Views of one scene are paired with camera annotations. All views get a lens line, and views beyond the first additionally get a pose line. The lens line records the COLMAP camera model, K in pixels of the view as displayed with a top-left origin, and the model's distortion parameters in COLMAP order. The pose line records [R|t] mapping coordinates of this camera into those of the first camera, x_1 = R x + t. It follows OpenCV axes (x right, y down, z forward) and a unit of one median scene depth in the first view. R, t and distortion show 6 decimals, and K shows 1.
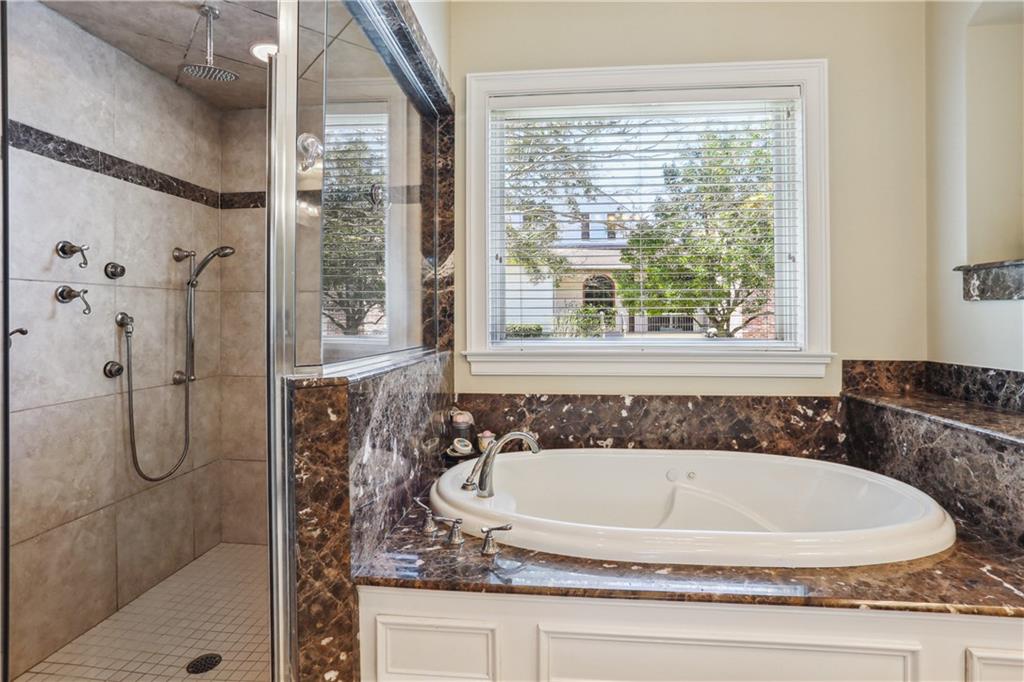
lens RADIAL K [[511.4, 0, 507.3], [0, 511.4, 315.8], [0, 0, 1]] dist [-0.041692, 0.014557]
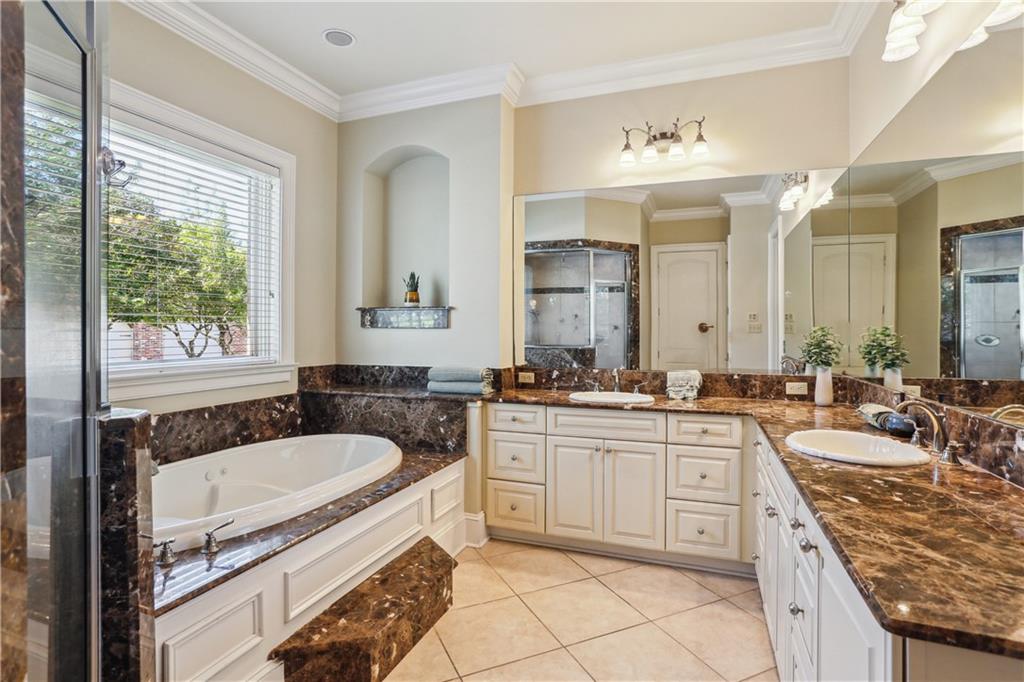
lens RADIAL K [[511.4, 0, 503.4], [0, 511.4, 335.5], [0, 0, 1]] dist [-0.041692, 0.014557]
pose [[0.266099, -0.009264, 0.963901, -0.587738], [-0.002676, 0.999943, 0.010349, -0.020540], [-0.963942, -0.005333, 0.266059, 0.043864]]
